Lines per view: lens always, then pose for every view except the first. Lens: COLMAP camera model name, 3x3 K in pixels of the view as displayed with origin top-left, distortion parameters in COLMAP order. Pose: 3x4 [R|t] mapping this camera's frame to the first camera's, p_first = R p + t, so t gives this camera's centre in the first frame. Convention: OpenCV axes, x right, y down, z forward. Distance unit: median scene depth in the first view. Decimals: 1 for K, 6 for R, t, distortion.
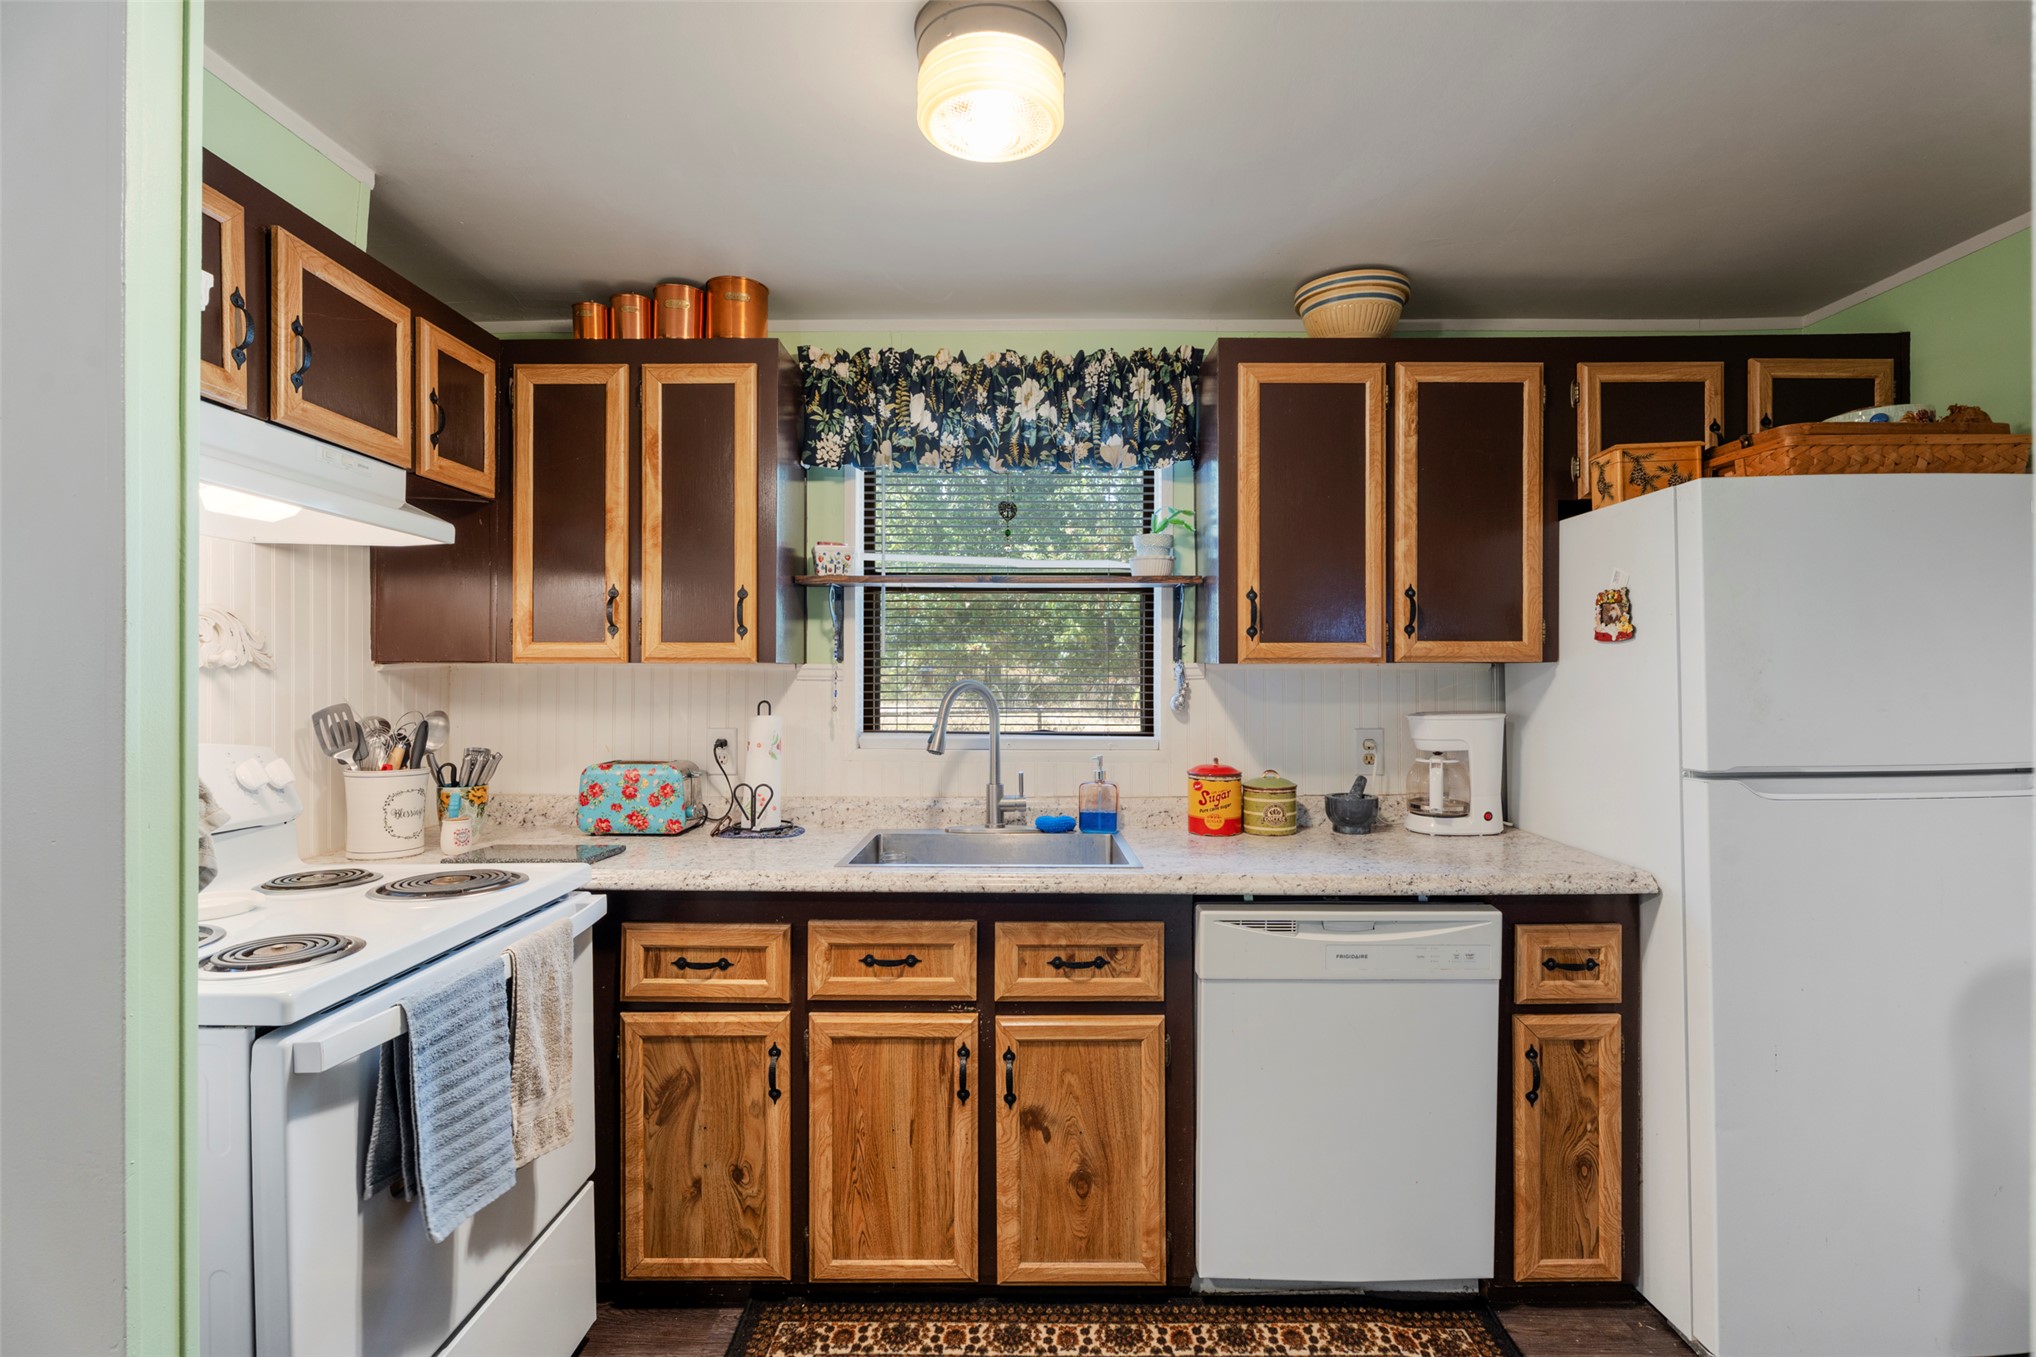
lens RADIAL K [[934.8, 0, 1026.3], [0, 934.8, 665.6], [0, 0, 1]] dist [-0.007167, -0.000936]
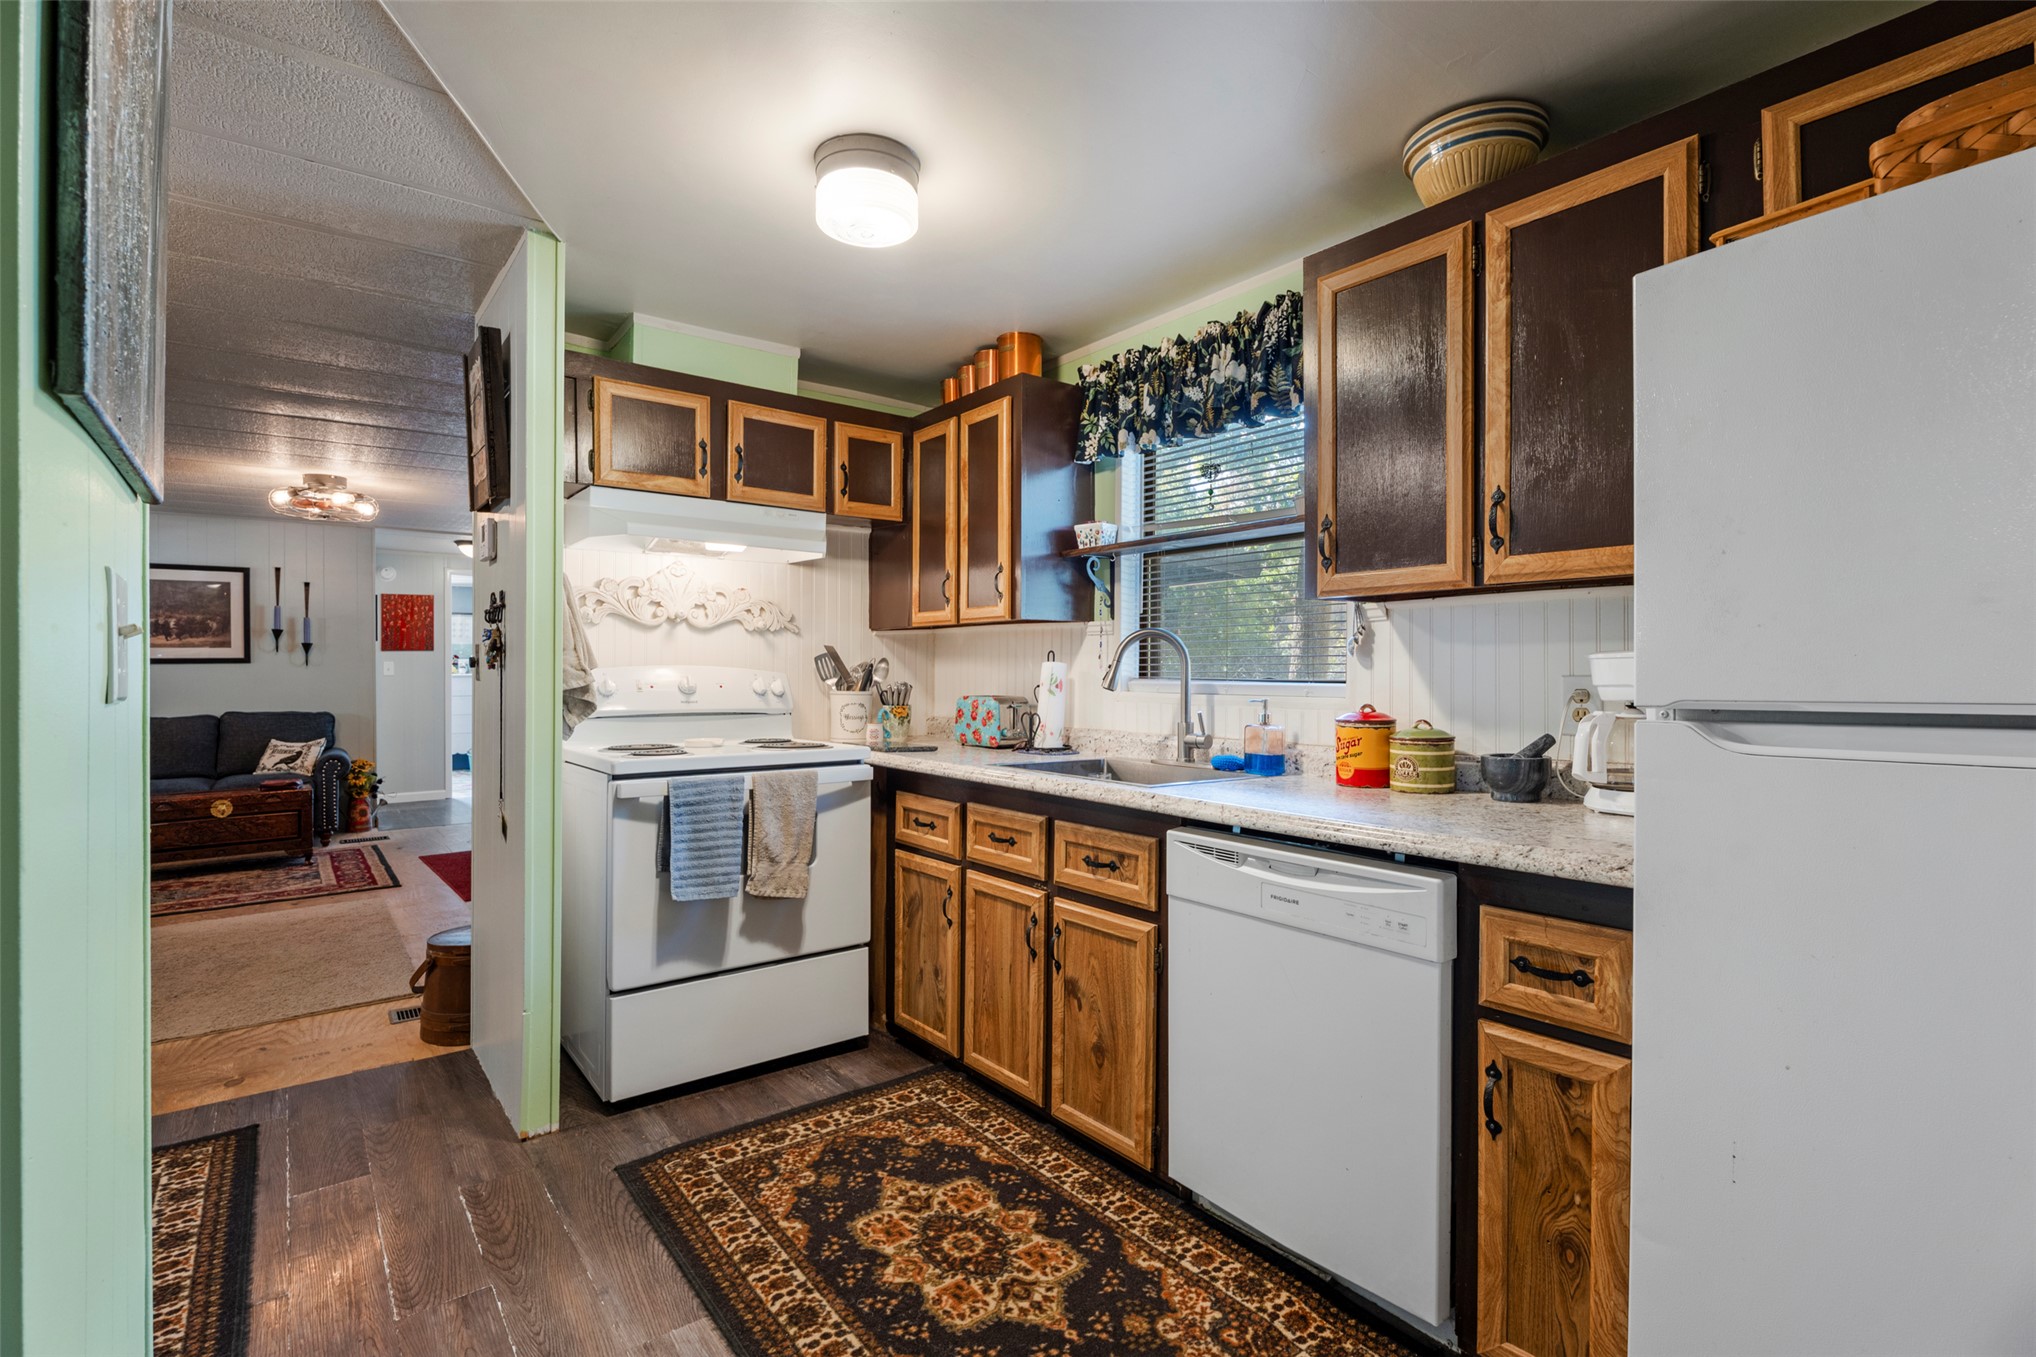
lens RADIAL K [[934.8, 0, 1029.3], [0, 934.8, 669.2], [0, 0, 1]] dist [-0.007167, -0.000936]
pose [[0.627313, -0.002673, -0.778762, 0.865293], [0.007707, 0.999966, 0.002776, 0.072220], [0.778729, -0.007743, 0.627313, 0.203656]]
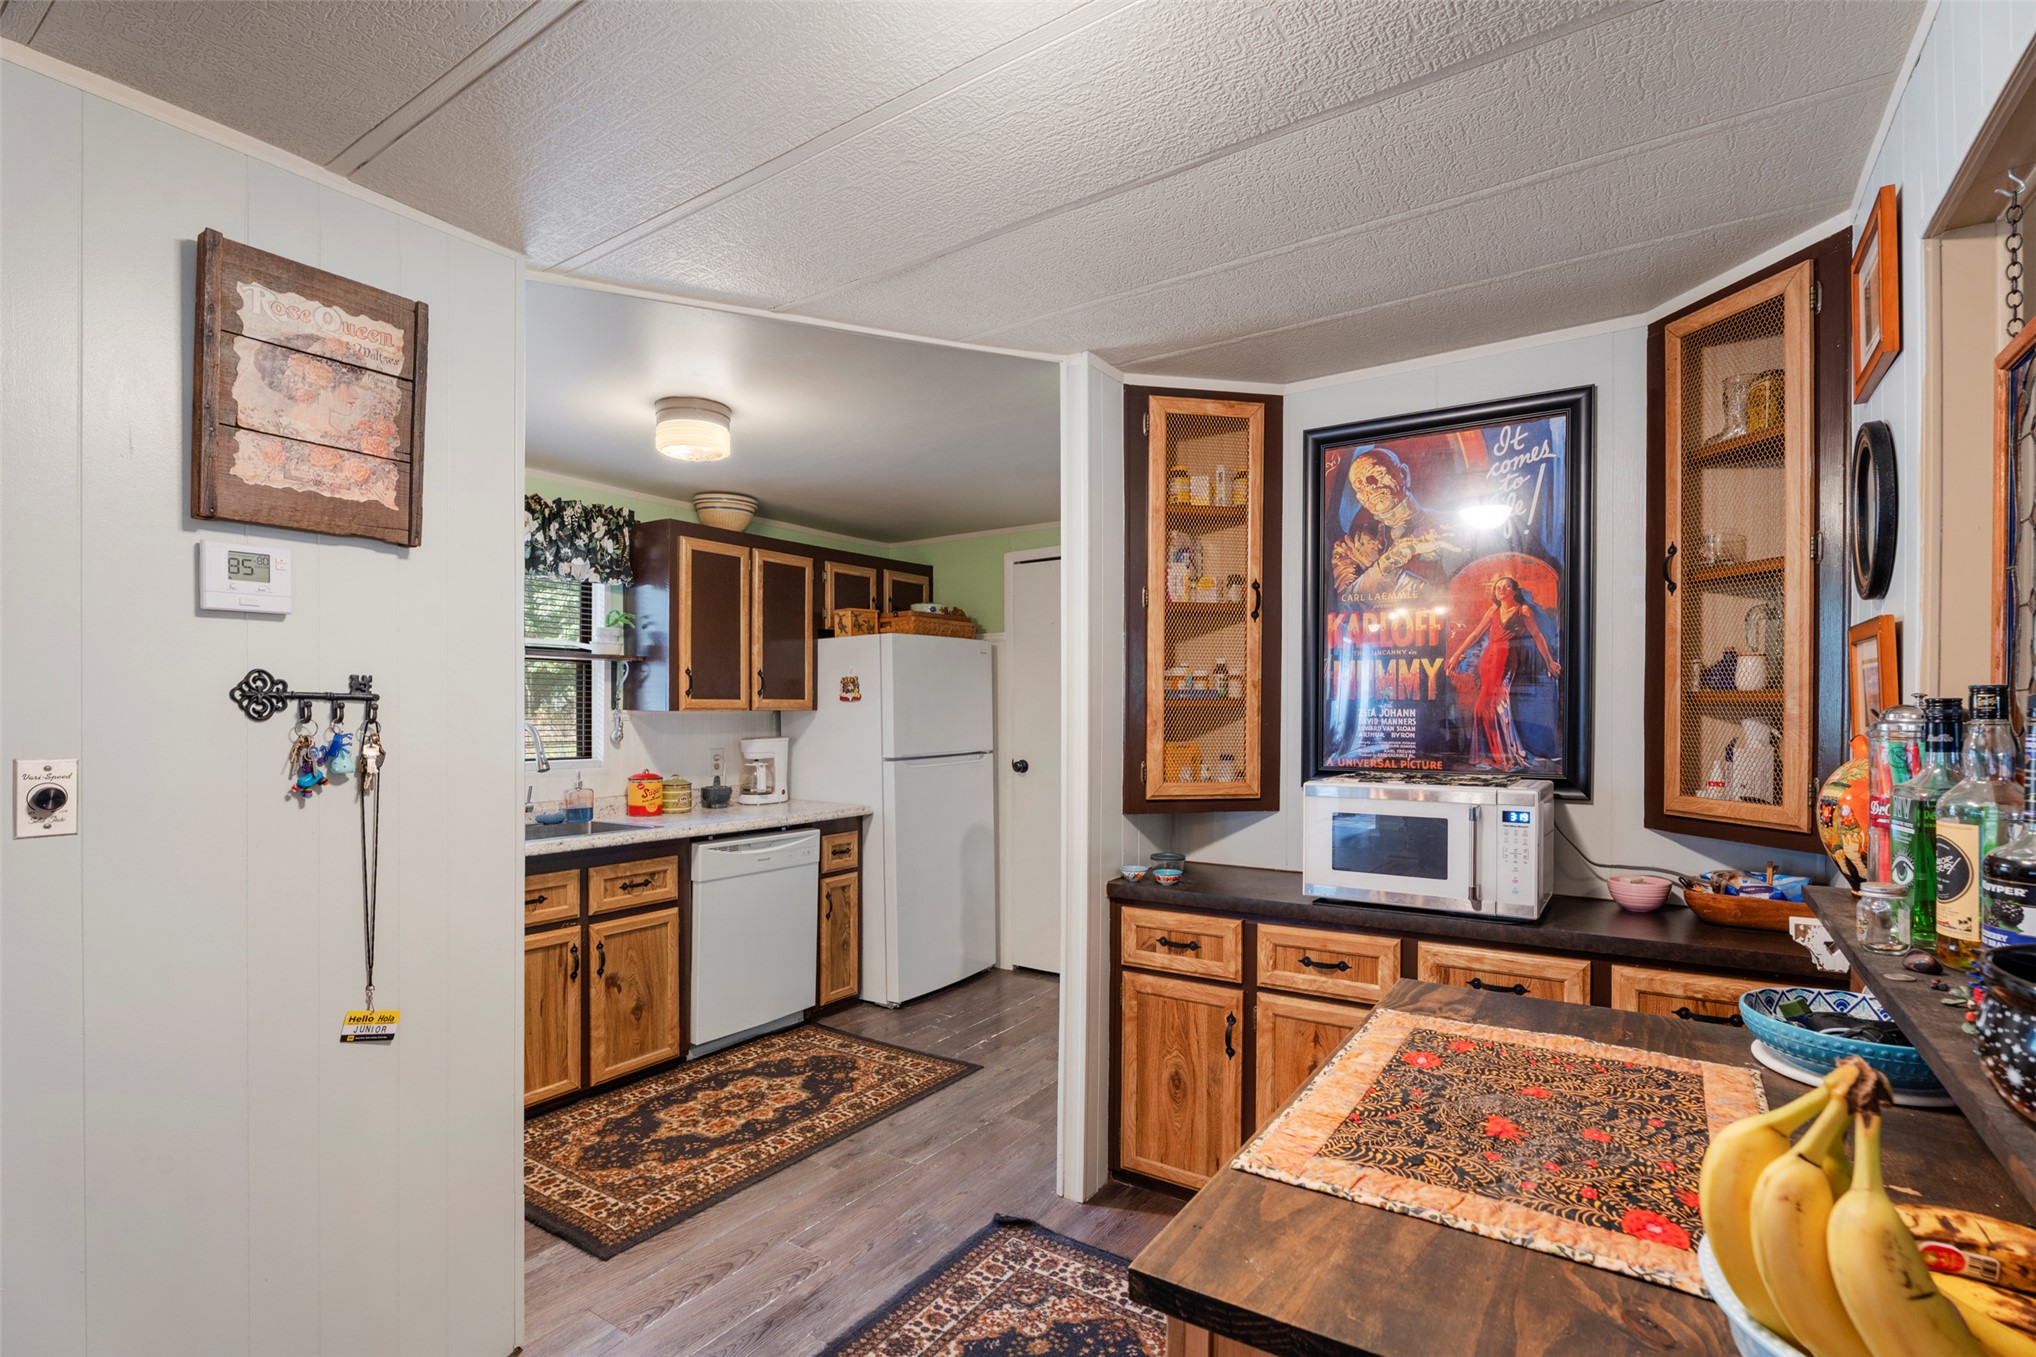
lens RADIAL K [[934.8, 0, 995.6], [0, 934.8, 701.8], [0, 0, 1]] dist [-0.007167, -0.000936]
pose [[0.583400, 0.008701, 0.812139, -0.923712], [-0.006589, 0.999960, -0.005980, -0.013938], [-0.812158, -0.001863, 0.583434, -0.526516]]
